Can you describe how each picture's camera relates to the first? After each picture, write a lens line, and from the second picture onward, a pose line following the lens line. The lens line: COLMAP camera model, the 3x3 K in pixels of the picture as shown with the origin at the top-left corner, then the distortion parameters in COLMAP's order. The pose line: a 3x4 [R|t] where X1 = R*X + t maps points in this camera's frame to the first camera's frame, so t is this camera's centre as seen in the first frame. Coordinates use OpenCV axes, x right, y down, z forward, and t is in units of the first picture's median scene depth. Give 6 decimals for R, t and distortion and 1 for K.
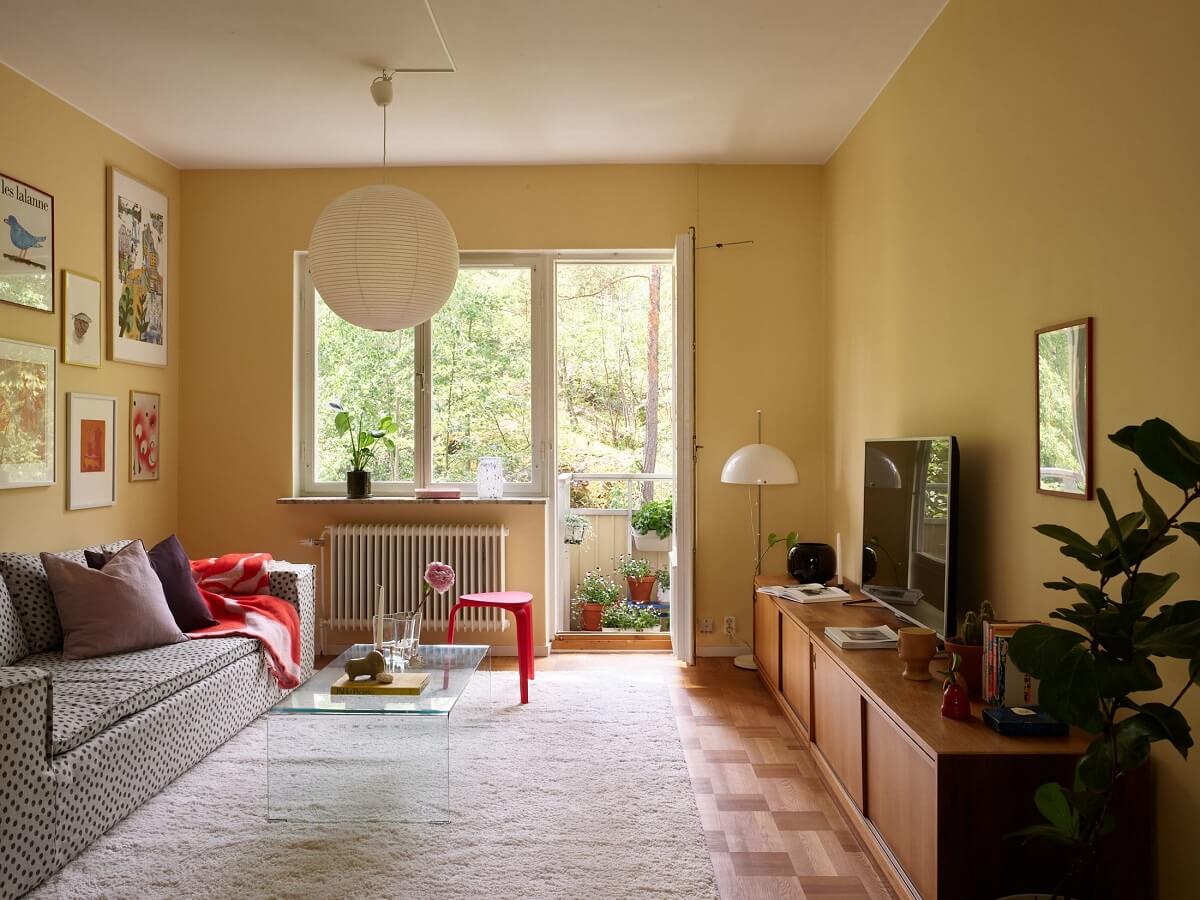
lens RADIAL K [[1079.7, 0, 600.0], [0, 1079.7, 450.0], [0, 0, 1]] dist [0.001879, -0.043281]
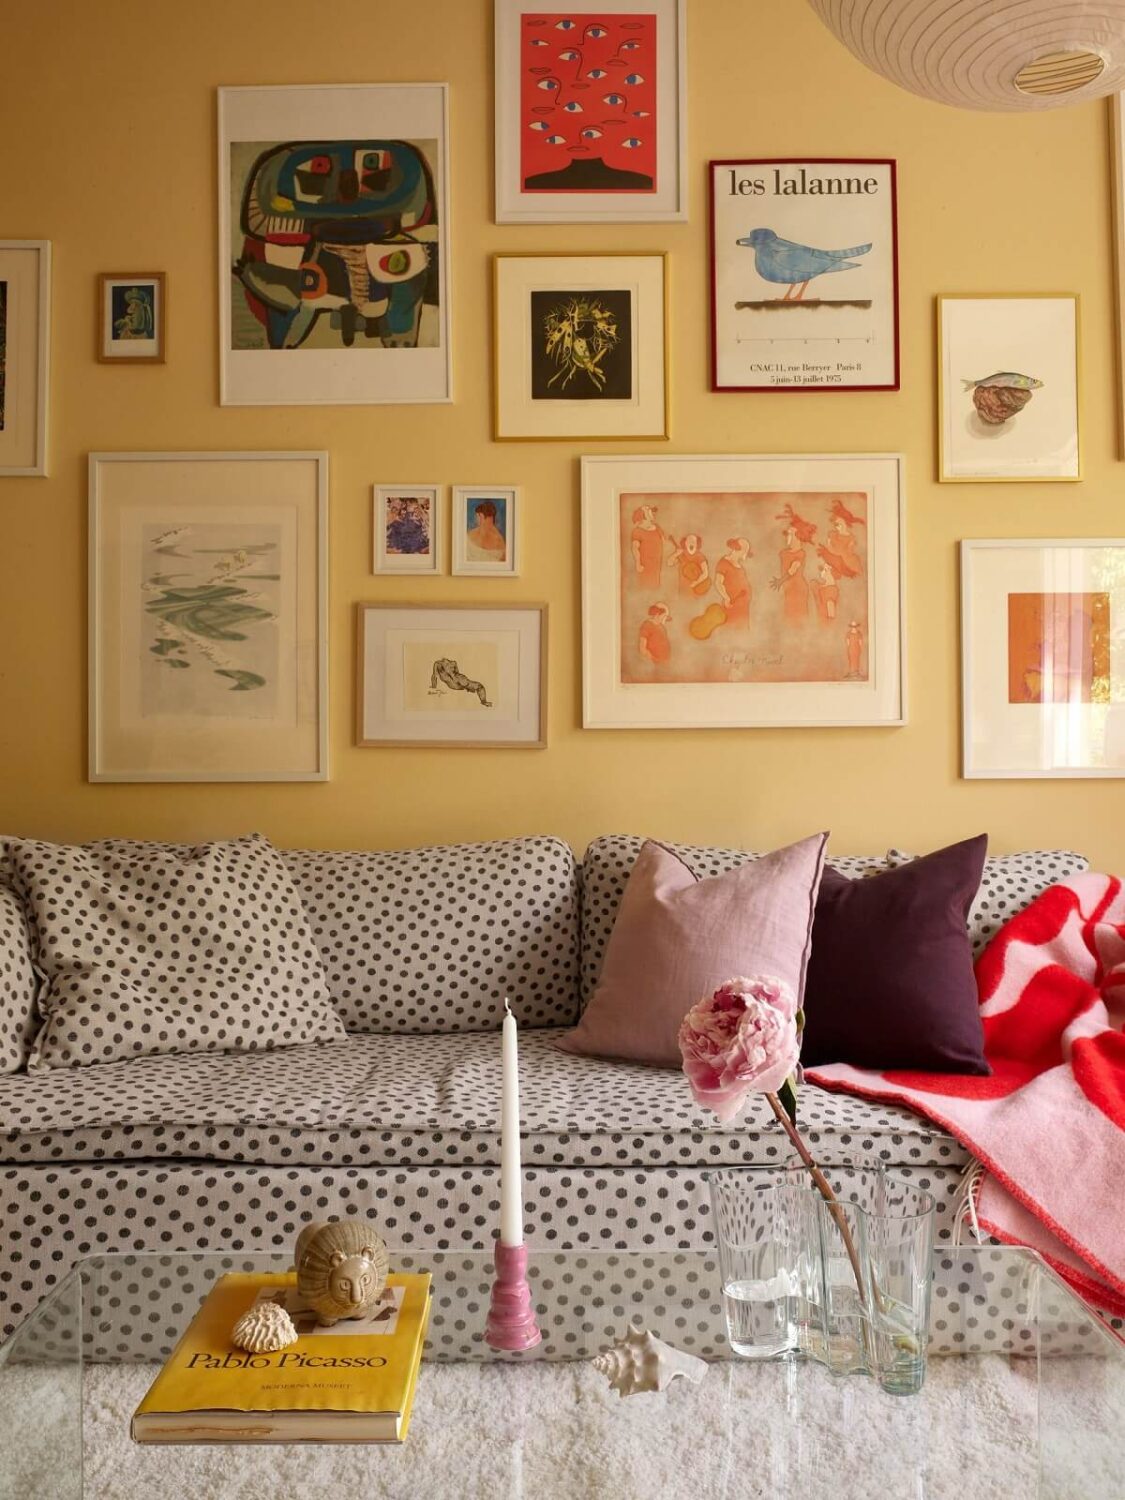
lens RADIAL K [[1314.8, 0, 562.5], [0, 1314.8, 750.0], [0, 0, 1]] dist [-0.006211, -0.019210]
pose [[0.019922, -0.007924, -0.999770, 0.097221], [0.001566, 0.999968, -0.007894, 0.043804], [0.999800, -0.001408, 0.019934, 0.736254]]
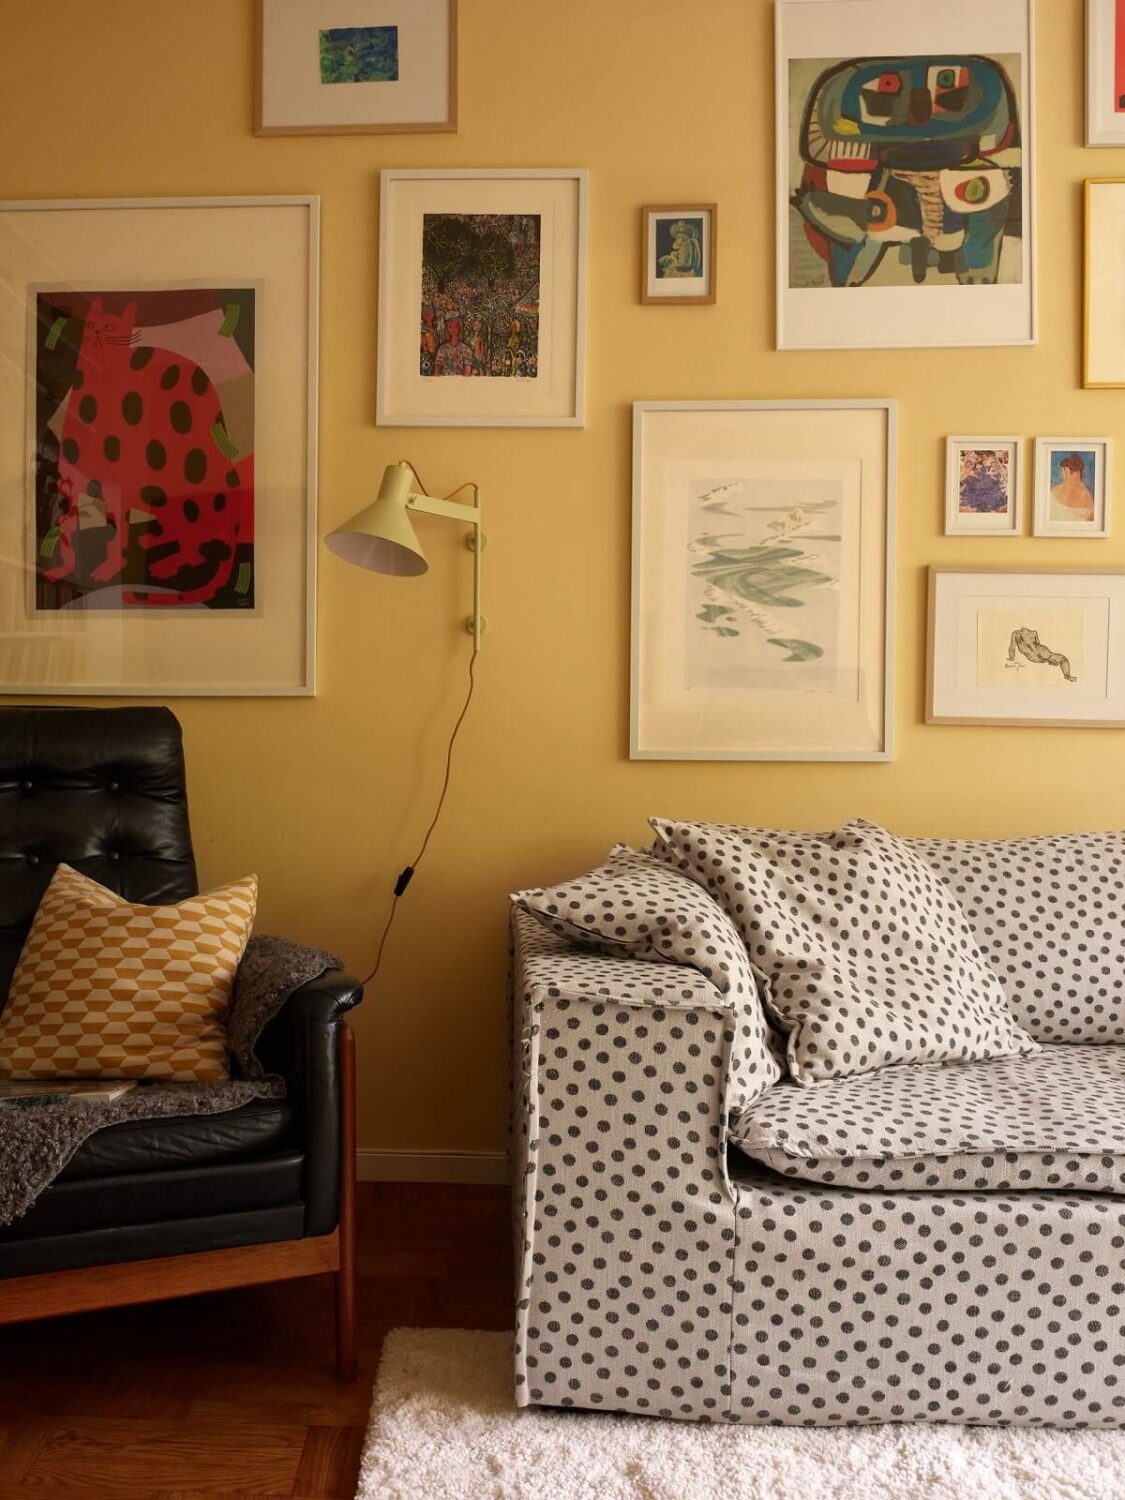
lens RADIAL K [[1349.6, 0, 562.5], [0, 1349.6, 750.0], [0, 0, 1]] dist [0.001879, -0.043281]
pose [[-0.046785, 0.008555, -0.998868, 0.063539], [-0.010156, 0.999908, 0.009039, 0.044608], [0.998853, 0.010567, -0.046694, 0.527211]]
